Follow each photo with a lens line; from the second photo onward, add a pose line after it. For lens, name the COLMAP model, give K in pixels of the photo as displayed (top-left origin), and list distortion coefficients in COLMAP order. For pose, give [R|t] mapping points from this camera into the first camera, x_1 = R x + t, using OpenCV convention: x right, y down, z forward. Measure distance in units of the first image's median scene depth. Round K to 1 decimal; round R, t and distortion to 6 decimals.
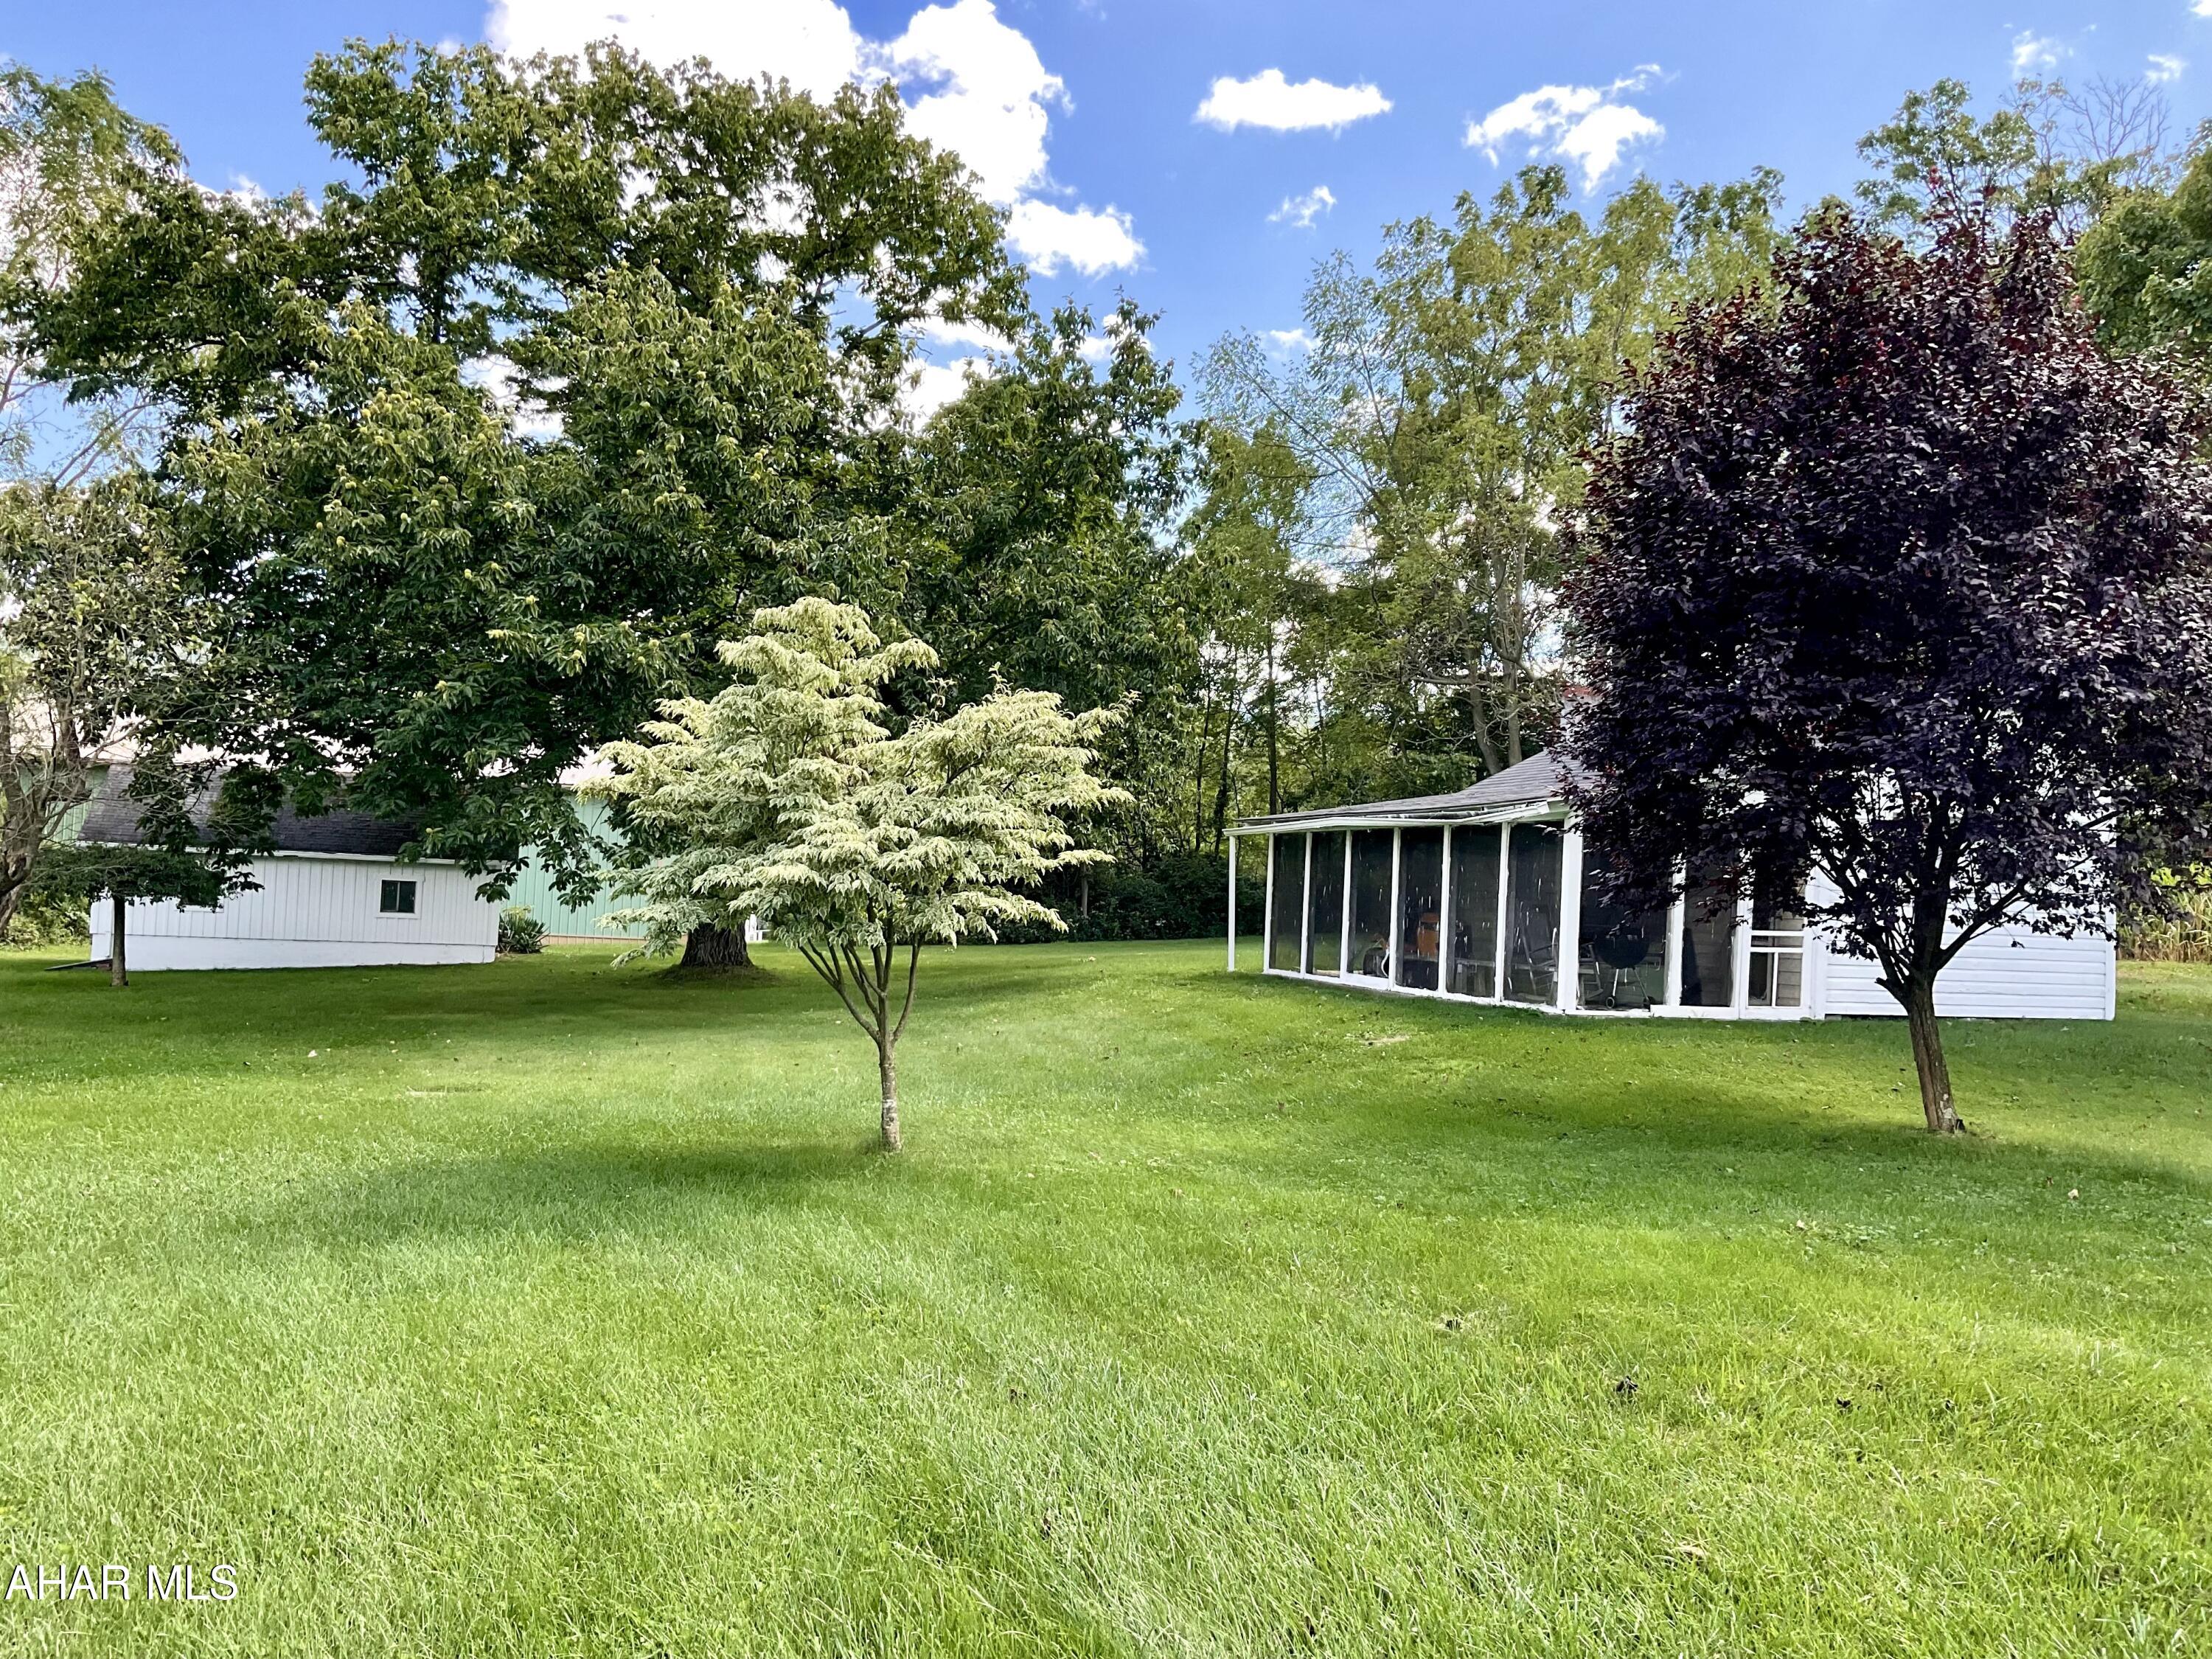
lens RADIAL K [[1837.2, 0, 1106.0], [0, 1837.2, 829.5], [0, 0, 1]] dist [0.139904, -0.302470]
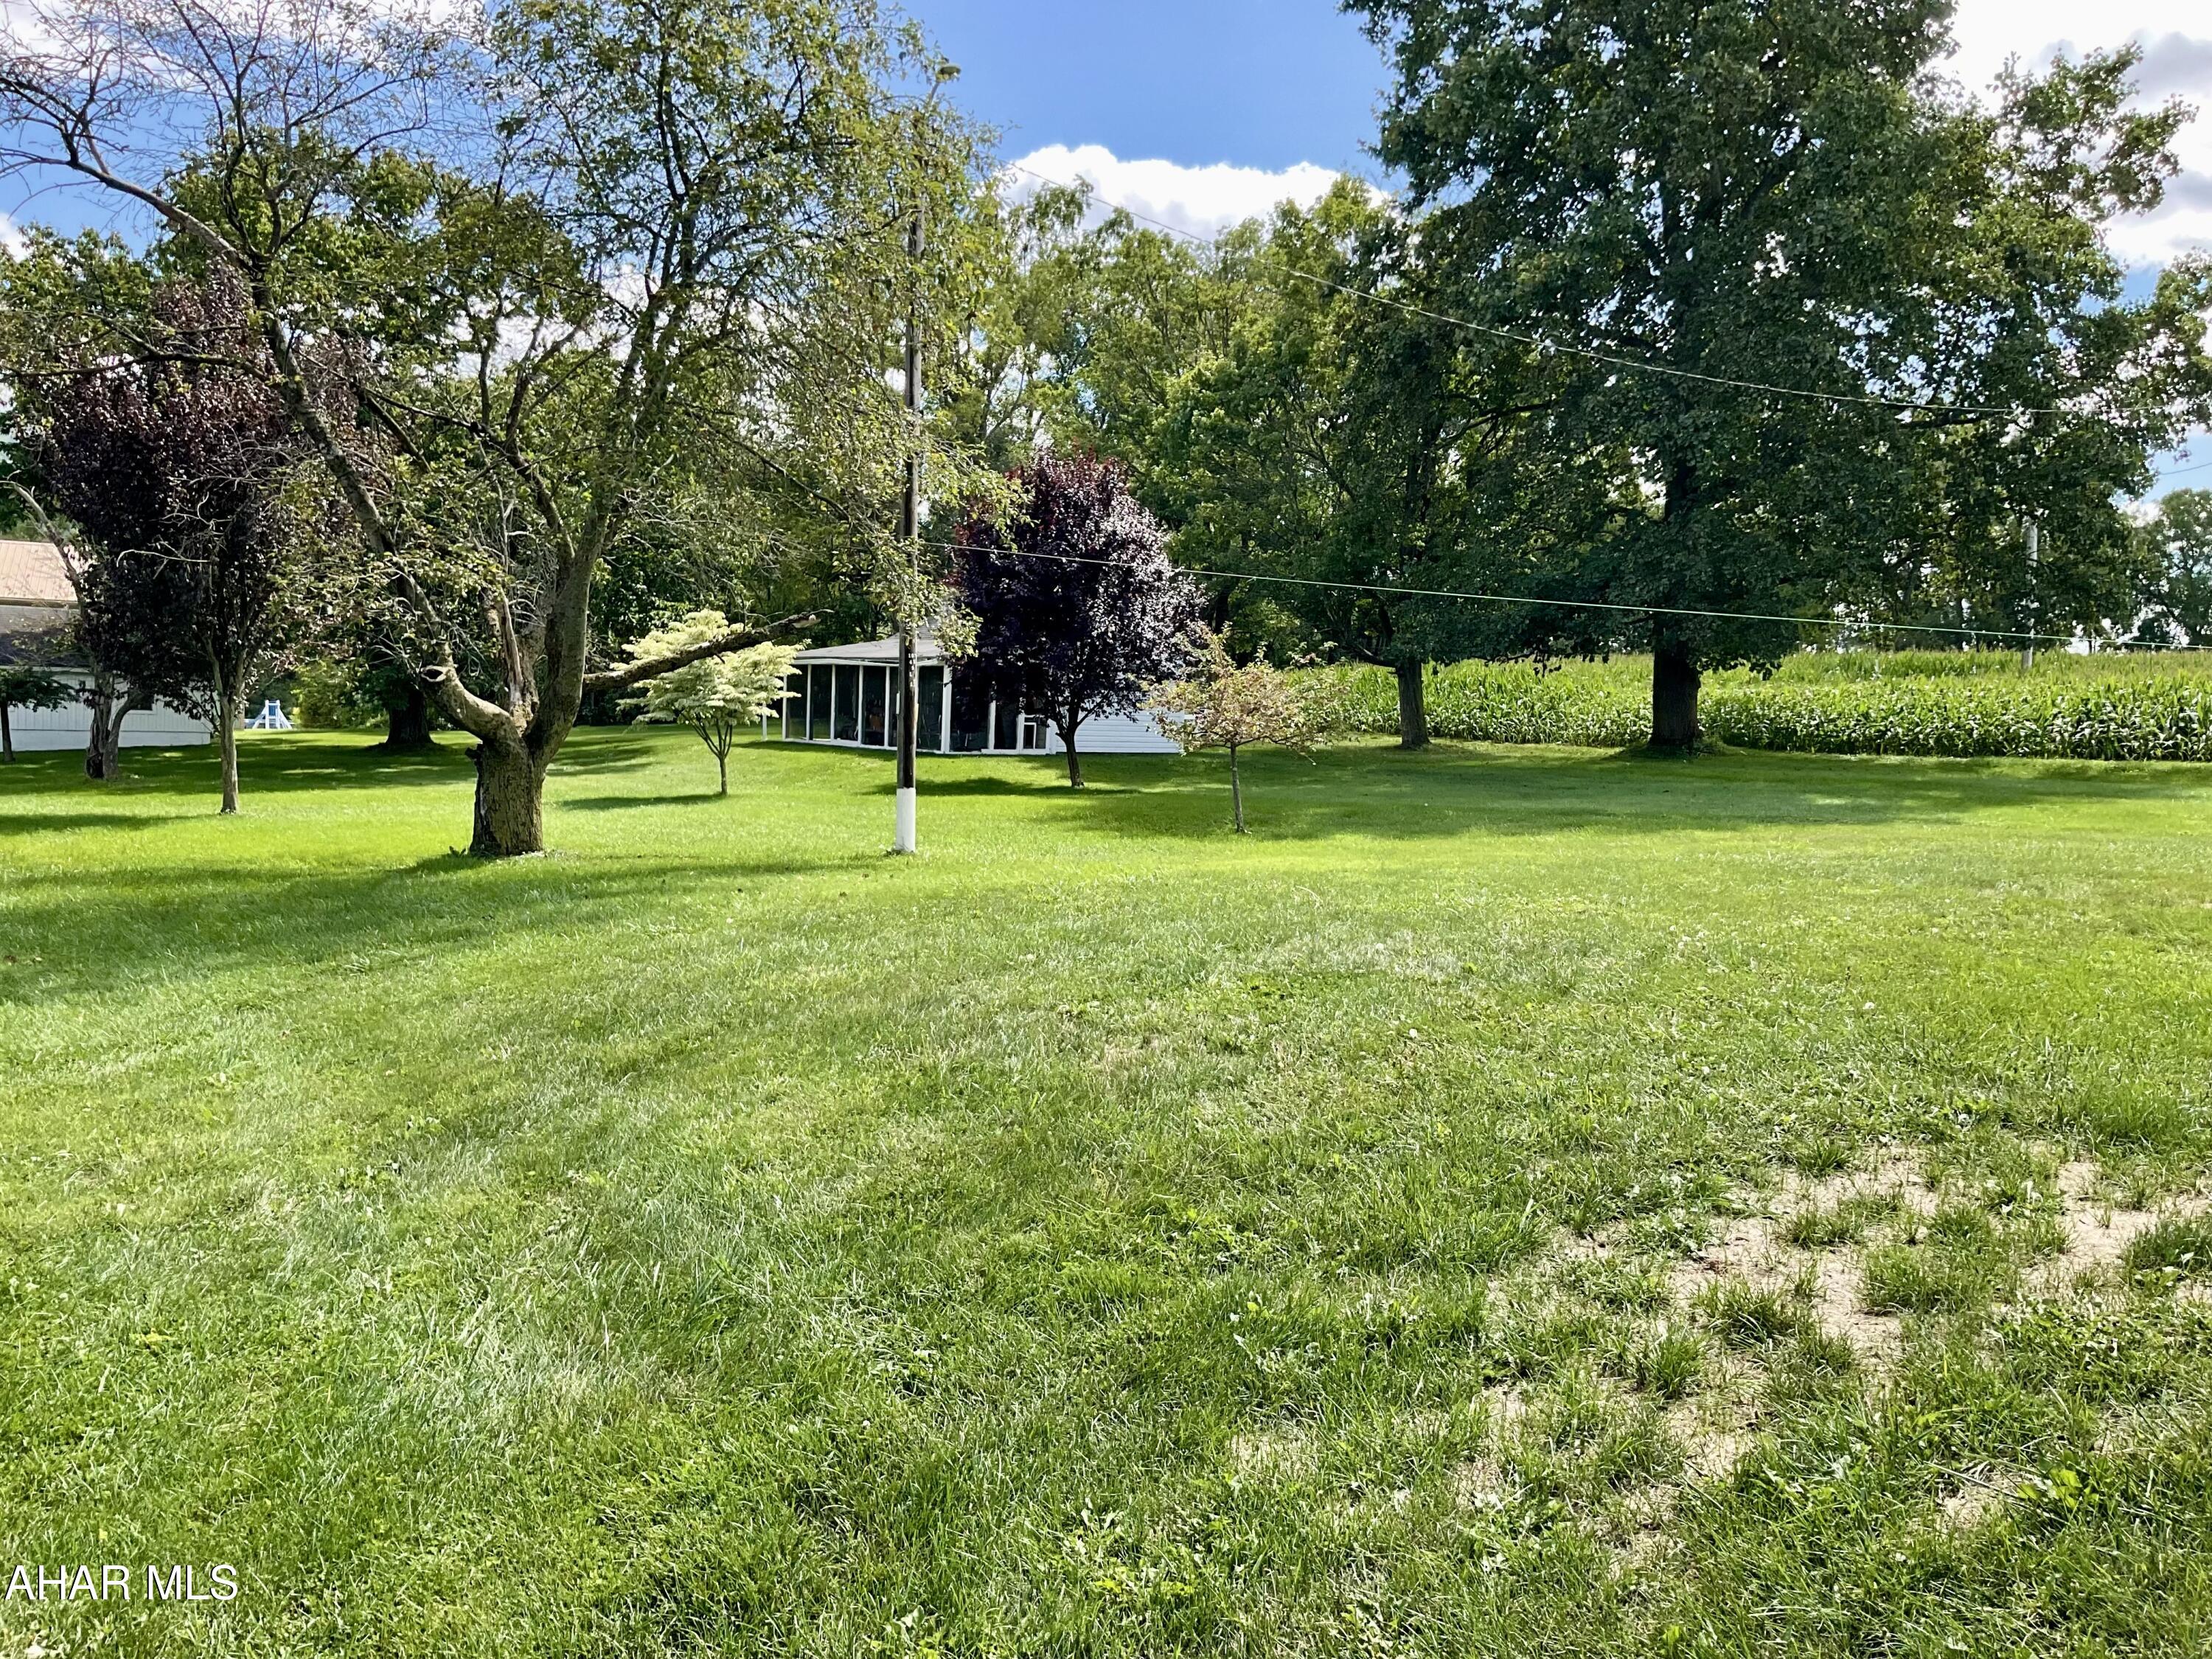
lens RADIAL K [[1837.2, 0, 1106.0], [0, 1837.2, 829.5], [0, 0, 1]] dist [0.139904, -0.302470]
pose [[0.941280, -0.033640, 0.335947, -0.293160], [-0.006314, 0.993096, 0.117136, -0.065662], [-0.337568, -0.112379, 0.934569, -1.064467]]
